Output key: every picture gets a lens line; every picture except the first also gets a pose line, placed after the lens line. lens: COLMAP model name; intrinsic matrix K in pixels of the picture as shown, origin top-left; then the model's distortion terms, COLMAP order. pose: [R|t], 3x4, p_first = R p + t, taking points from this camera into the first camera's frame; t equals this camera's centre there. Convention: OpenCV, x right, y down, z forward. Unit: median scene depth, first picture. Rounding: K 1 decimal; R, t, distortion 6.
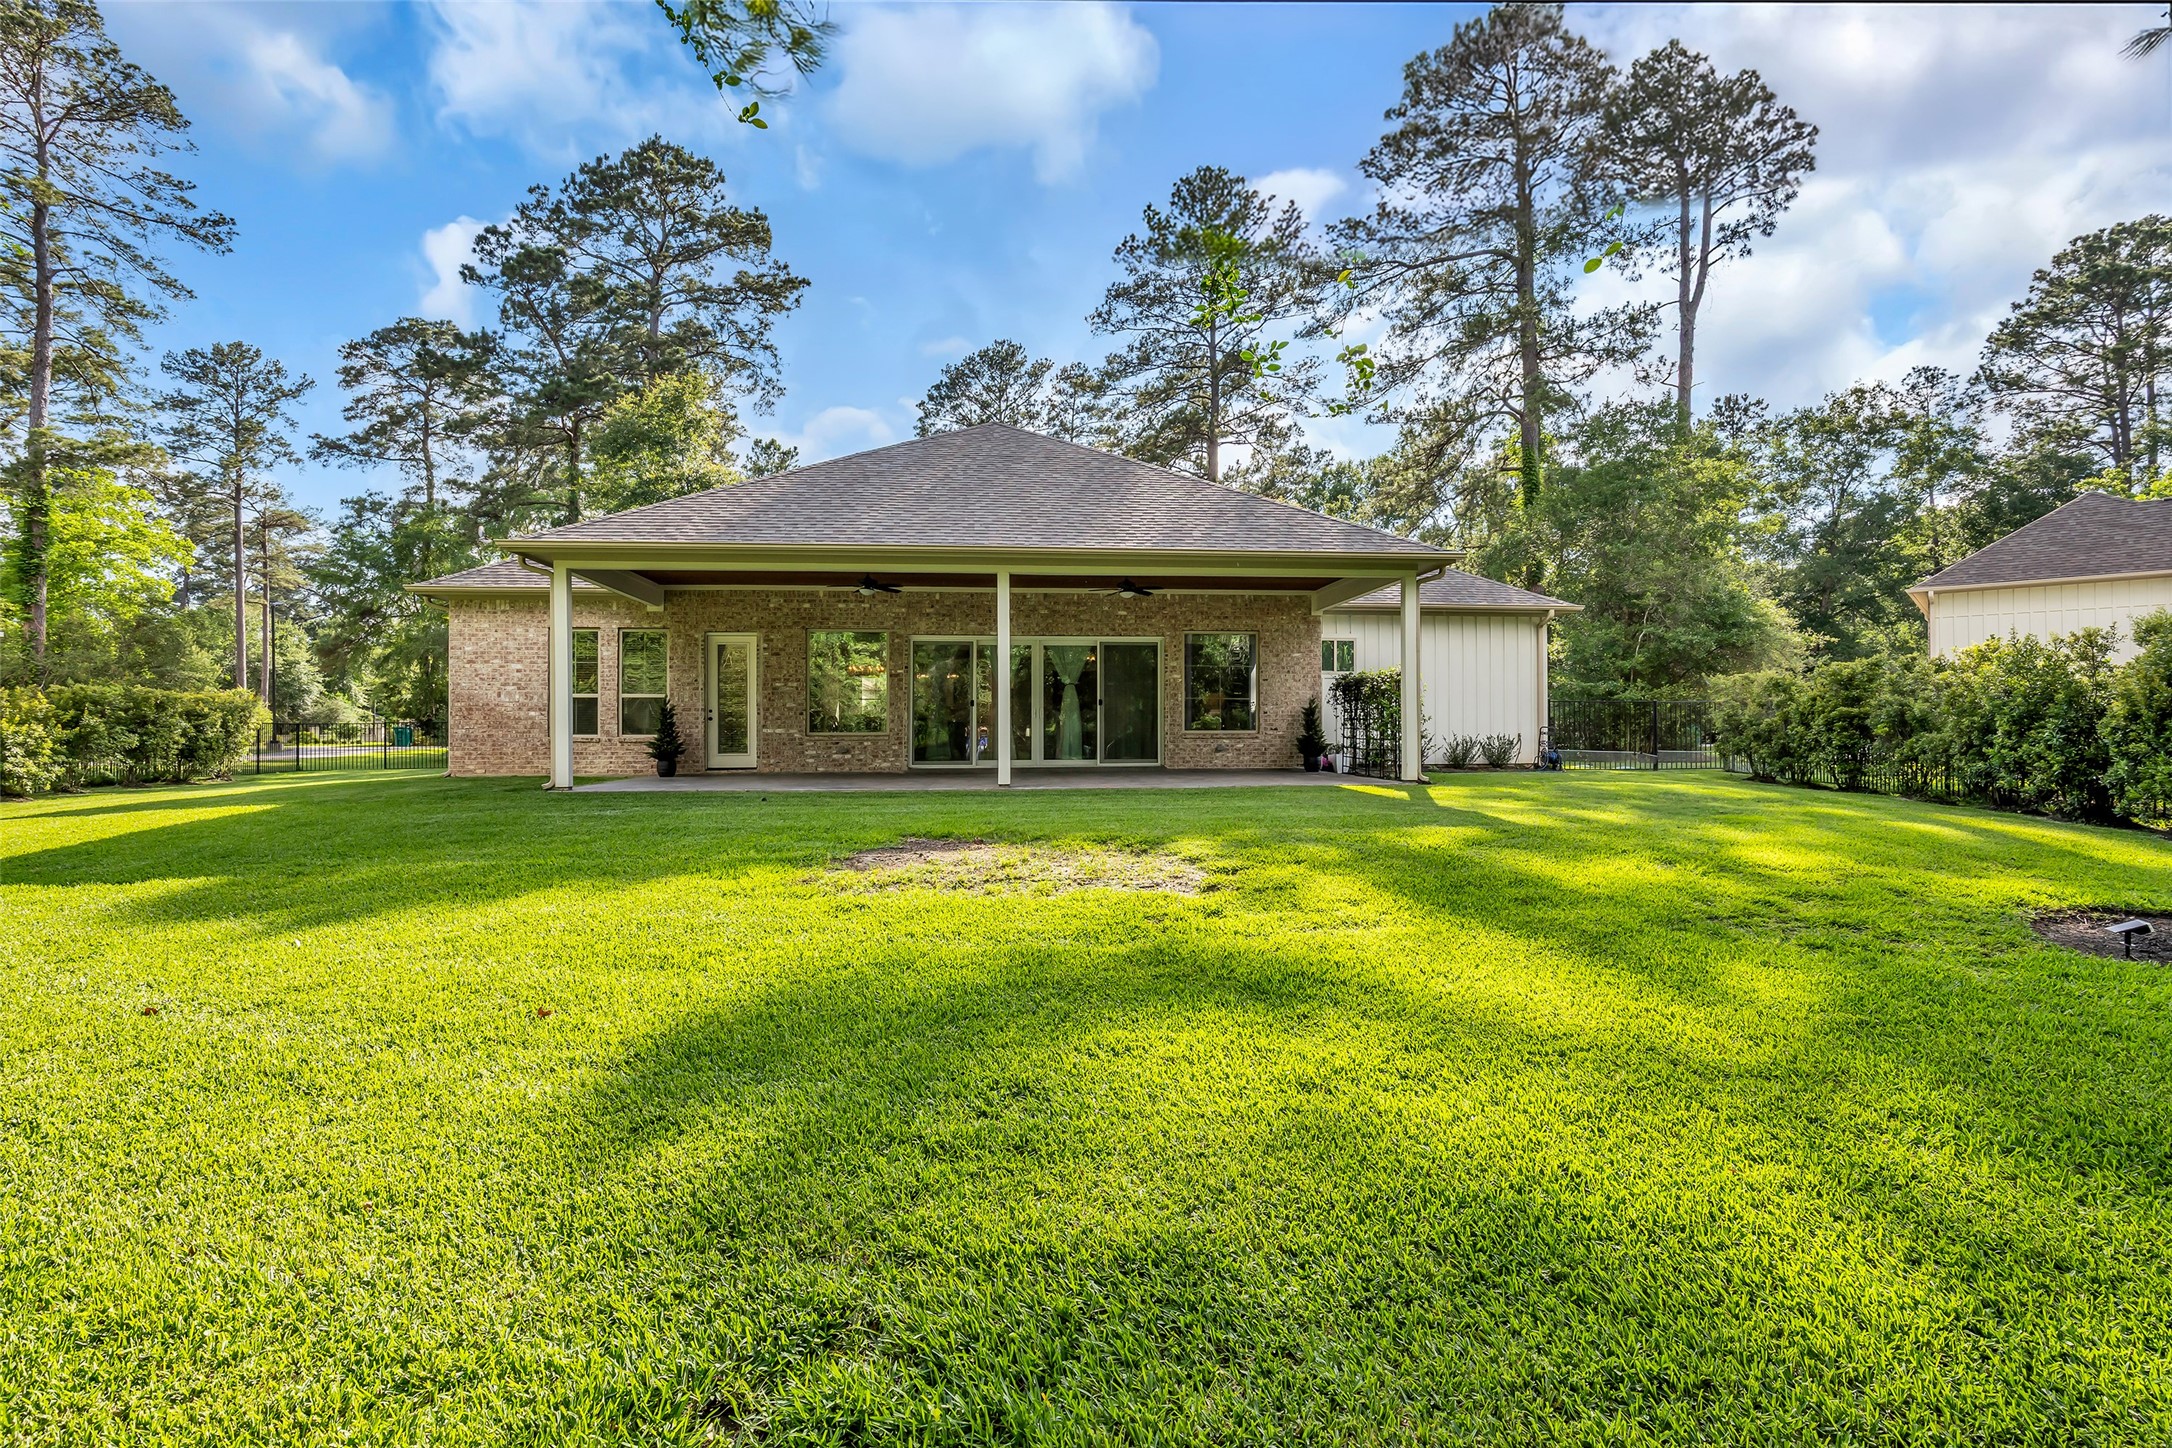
lens RADIAL K [[996.3, 0, 1076.7], [0, 996.3, 733.6], [0, 0, 1]] dist [-0.023177, 0.007191]
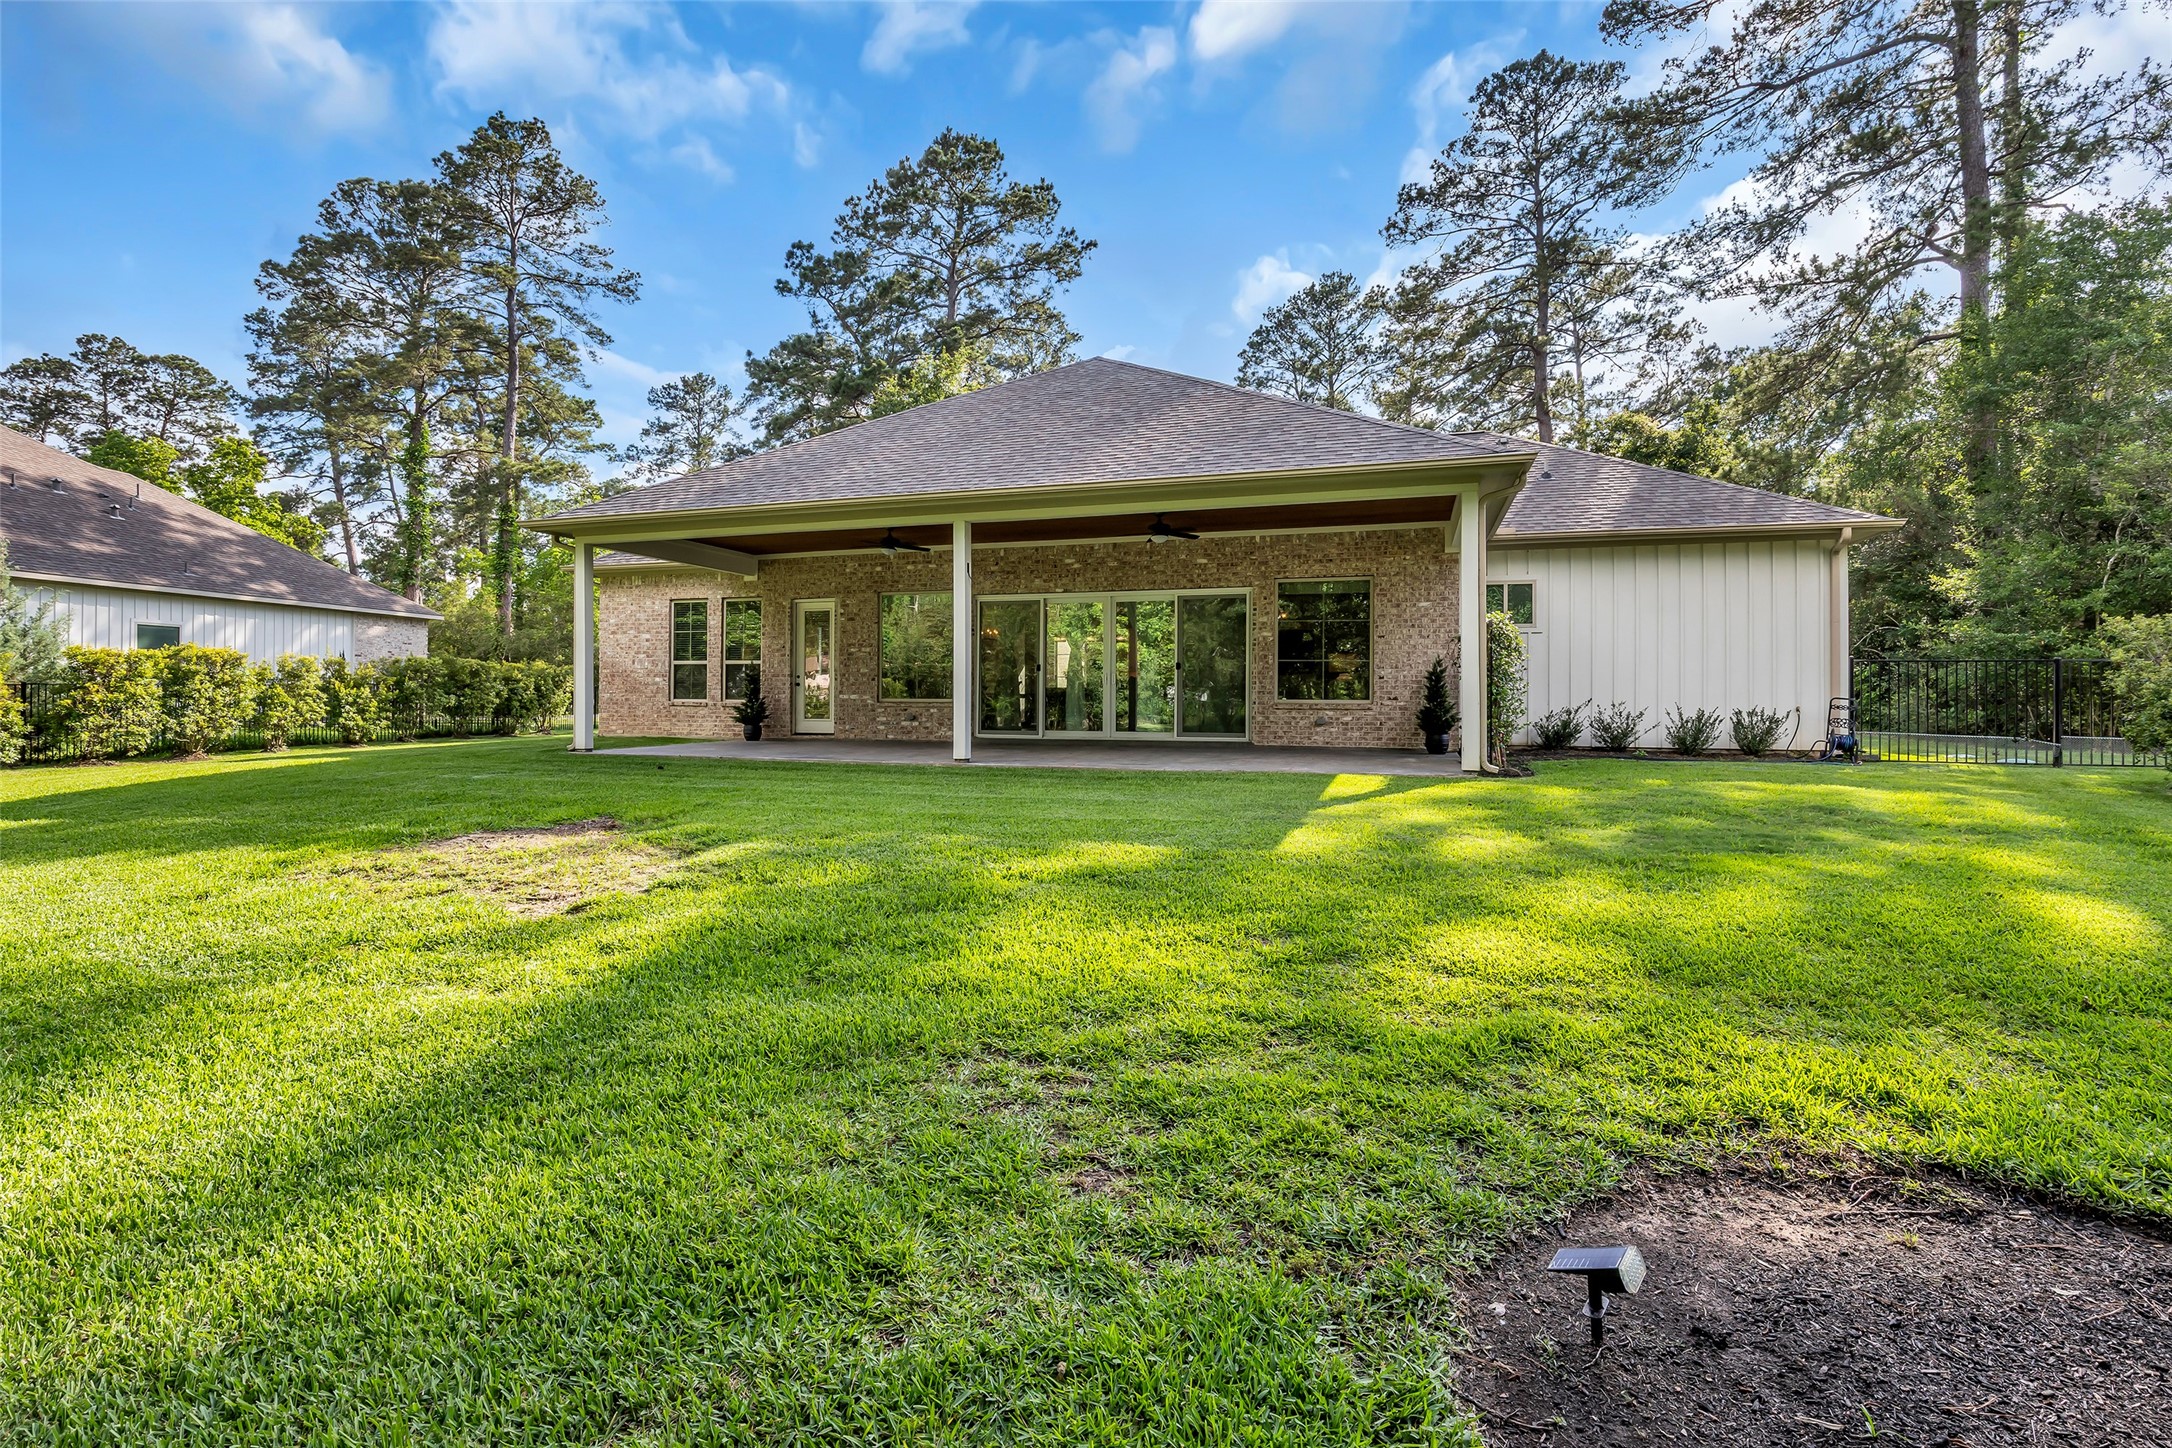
lens RADIAL K [[1010.3, 0, 1084.1], [0, 1010.3, 698.5], [0, 0, 1]] dist [-0.025662, 0.007517]
pose [[0.914110, 0.007401, -0.405399, 0.165756], [-0.006787, 0.999973, 0.002953, -0.002946], [0.405410, 0.000052, 0.914135, 0.091135]]
